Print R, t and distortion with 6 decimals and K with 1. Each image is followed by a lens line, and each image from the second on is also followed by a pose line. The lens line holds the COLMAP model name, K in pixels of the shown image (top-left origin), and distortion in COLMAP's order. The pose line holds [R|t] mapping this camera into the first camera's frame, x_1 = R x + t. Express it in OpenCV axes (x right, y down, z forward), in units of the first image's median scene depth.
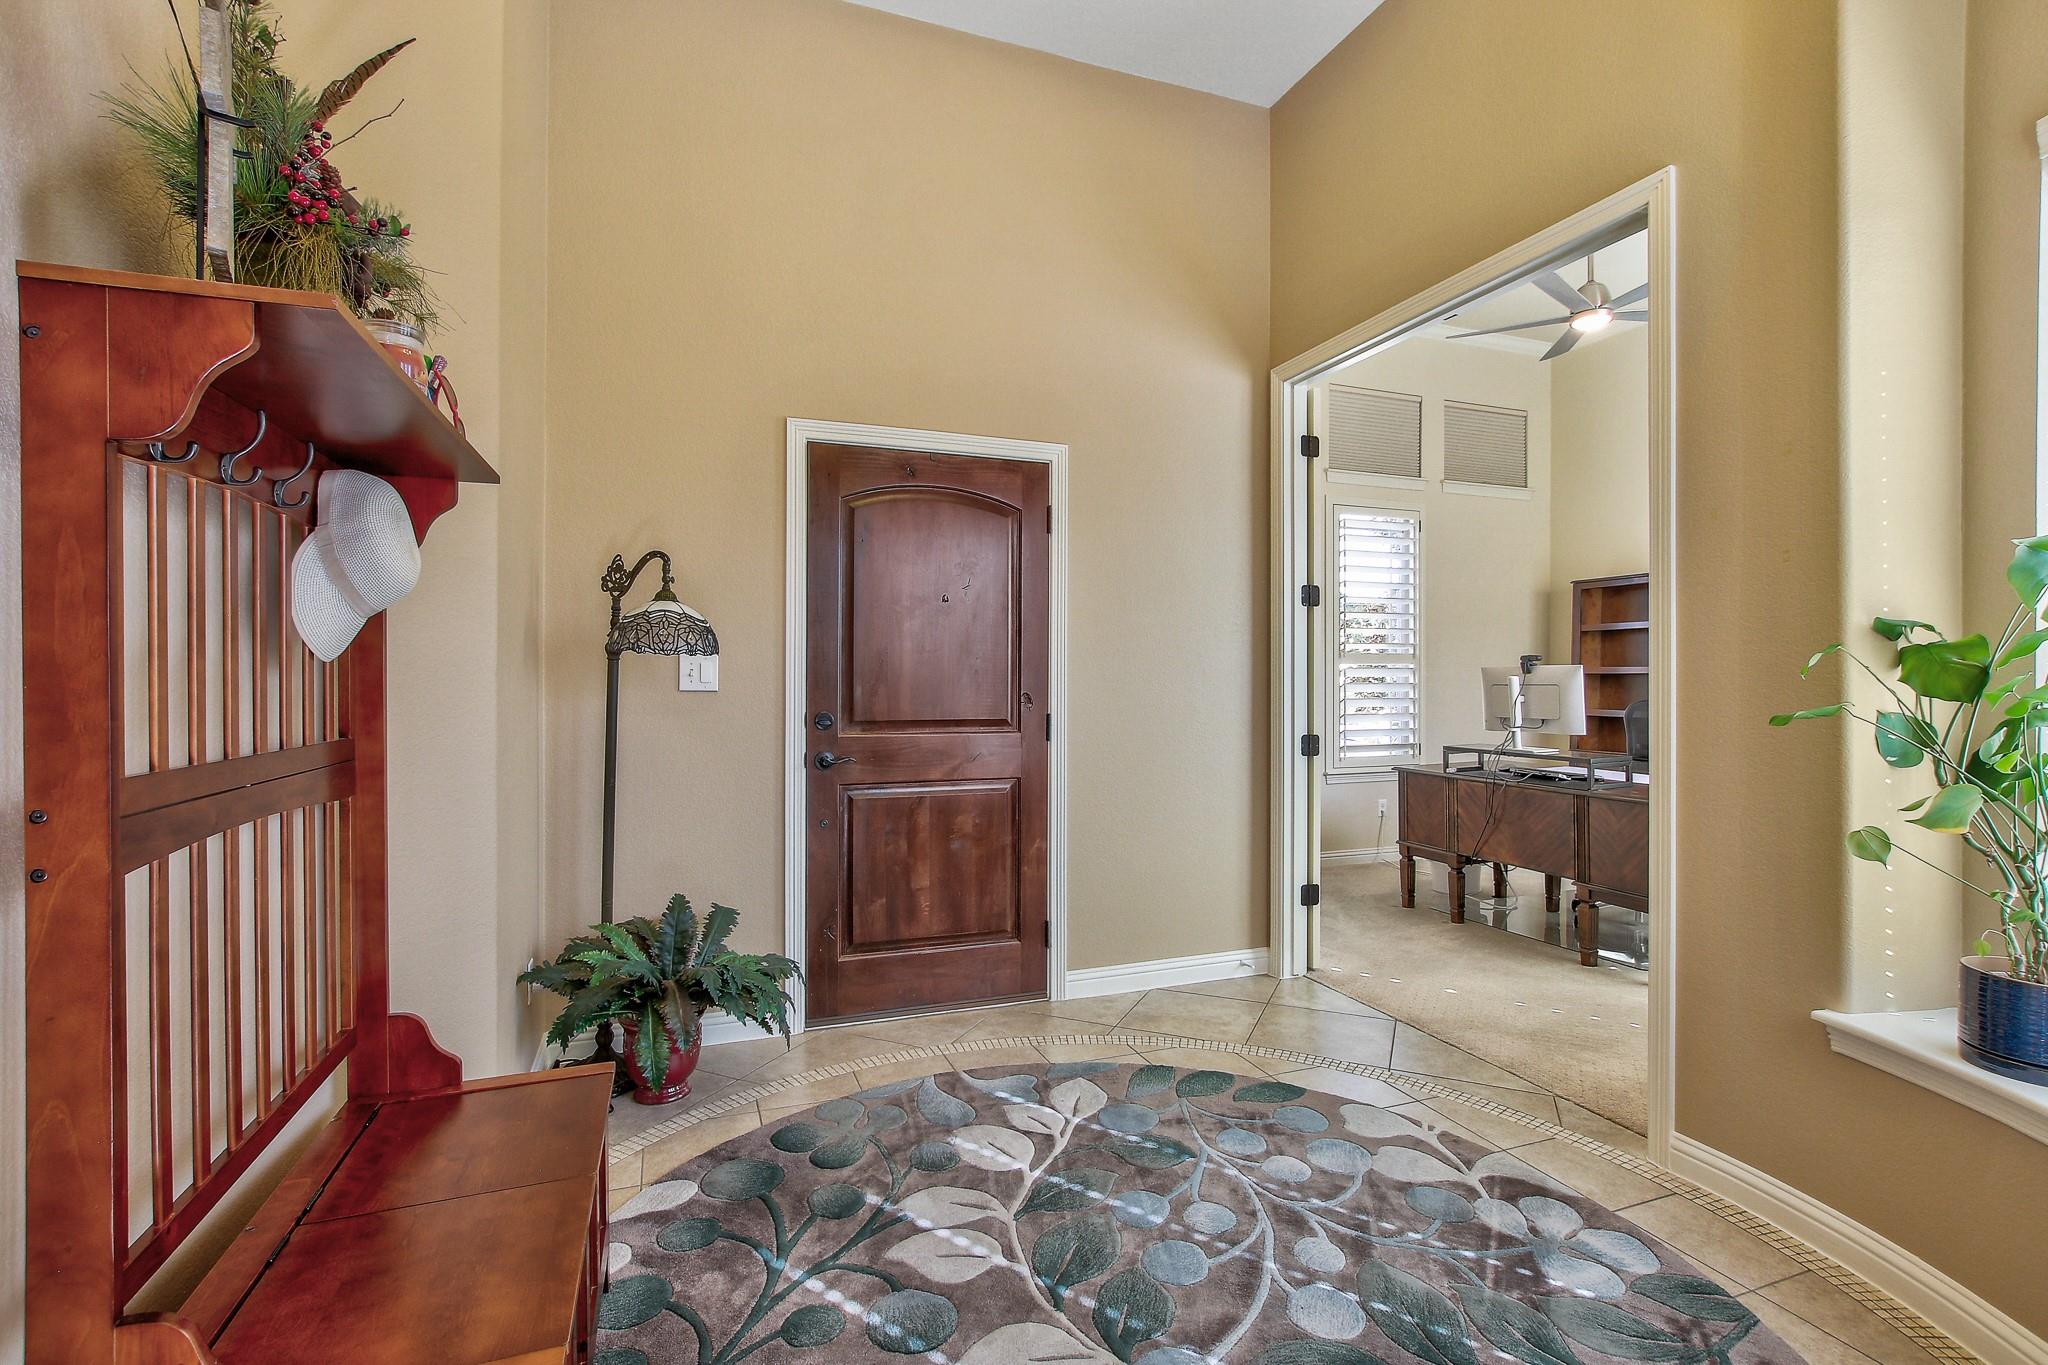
lens RADIAL K [[944.1, 0, 1021.0], [0, 944.1, 680.0], [0, 0, 1]] dist [-0.008562, 0.001673]
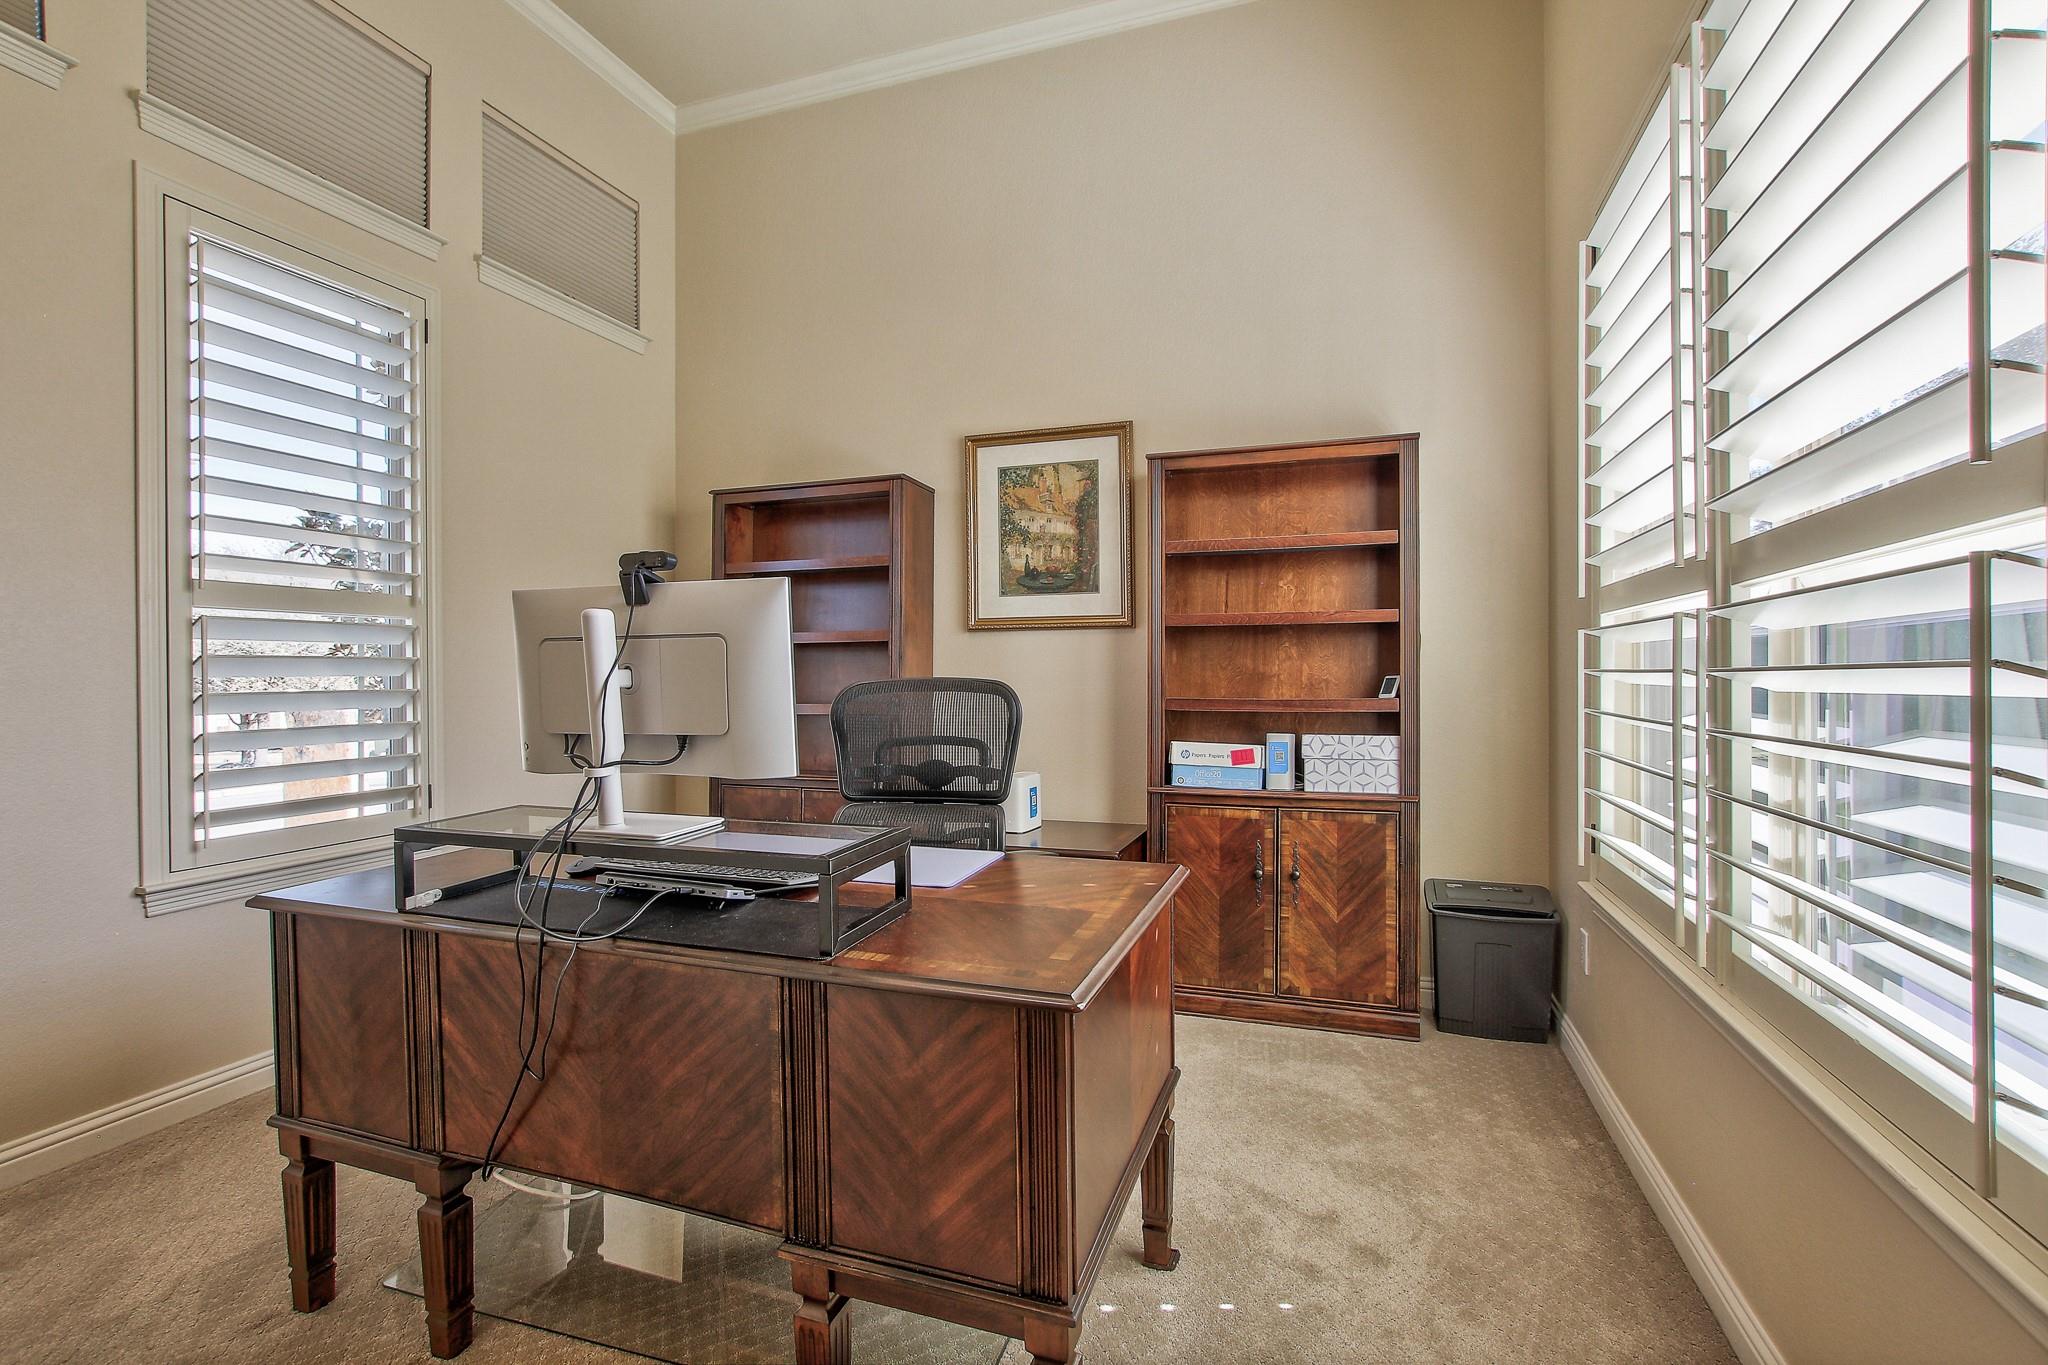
lens RADIAL K [[944.1, 0, 1021.0], [0, 944.1, 680.0], [0, 0, 1]] dist [-0.008562, 0.001673]
pose [[0.642169, -0.010236, 0.766495, 0.347339], [0.006806, 0.999948, 0.007652, 0.018125], [-0.766533, 0.000303, 0.642205, 0.642180]]
